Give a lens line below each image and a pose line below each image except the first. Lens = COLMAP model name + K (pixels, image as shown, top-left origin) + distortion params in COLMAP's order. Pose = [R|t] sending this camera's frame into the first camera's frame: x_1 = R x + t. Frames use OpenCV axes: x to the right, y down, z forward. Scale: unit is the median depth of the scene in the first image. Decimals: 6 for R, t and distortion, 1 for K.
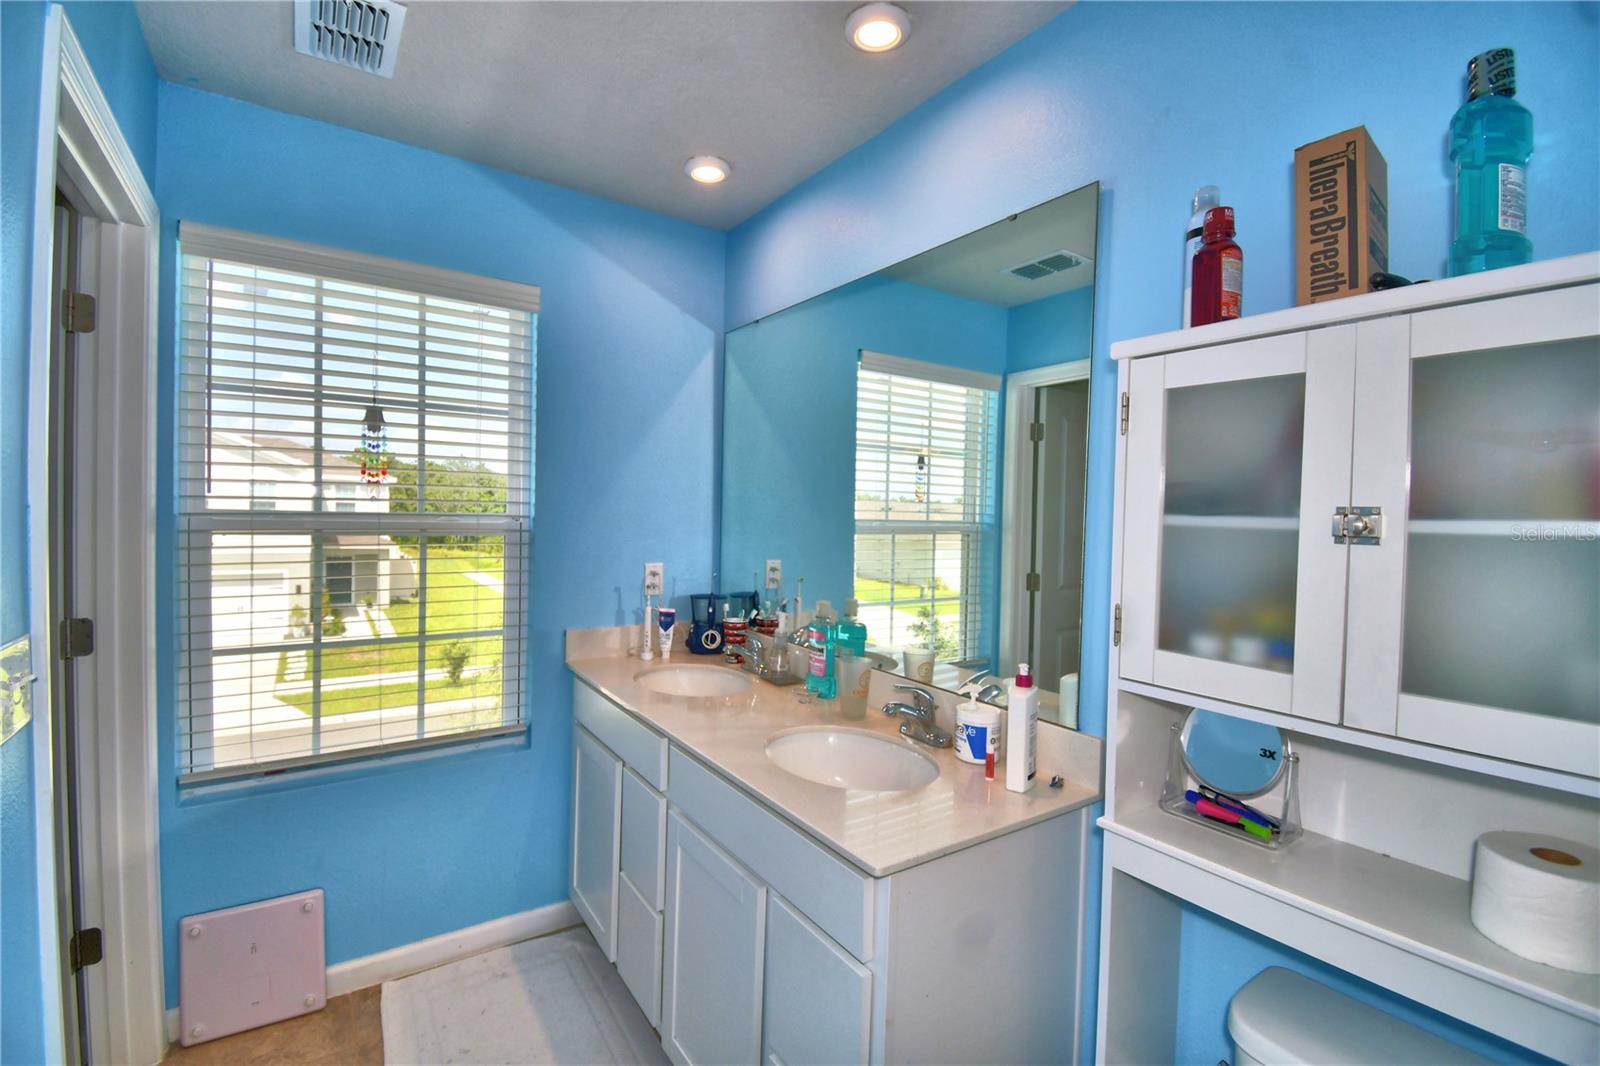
lens RADIAL K [[702.2, 0, 797.9], [0, 702.2, 528.9], [0, 0, 1]] dist [0.020620, -0.025970]
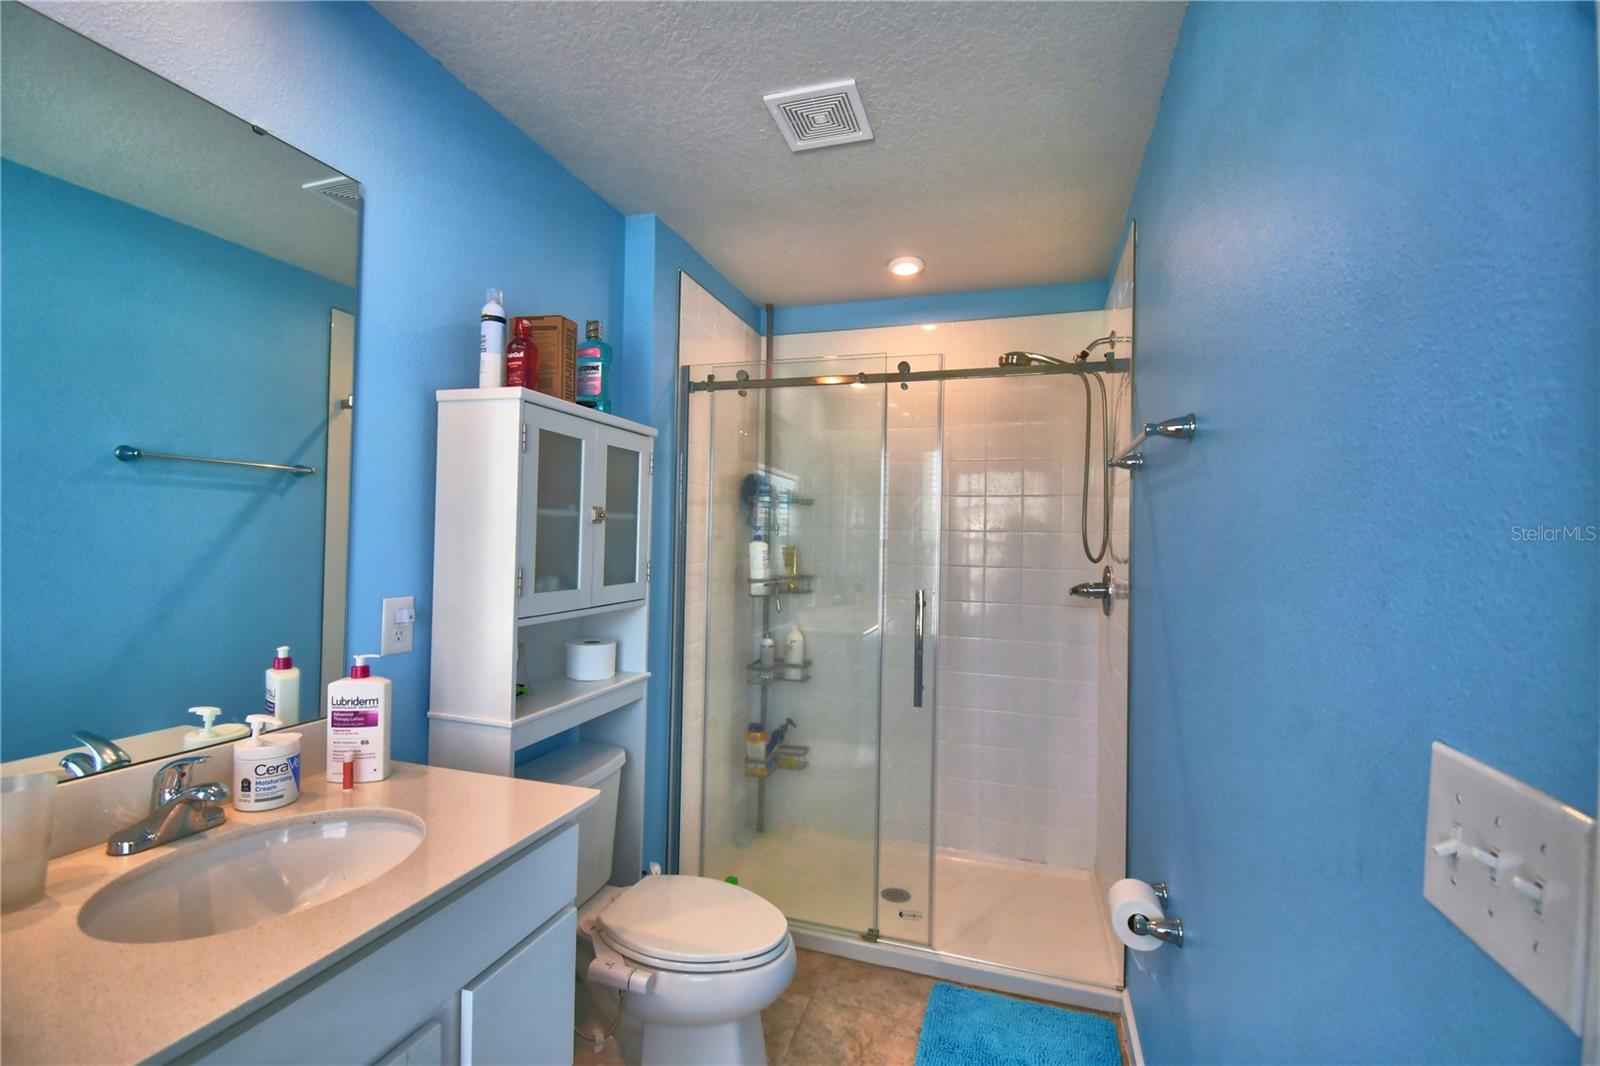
lens RADIAL K [[702.2, 0, 797.9], [0, 702.2, 528.9], [0, 0, 1]] dist [0.020620, -0.025970]
pose [[-0.602761, -0.032167, 0.797273, -1.263254], [-0.024117, 0.999465, 0.022091, -0.023307], [-0.797557, -0.005912, -0.603214, 1.698598]]
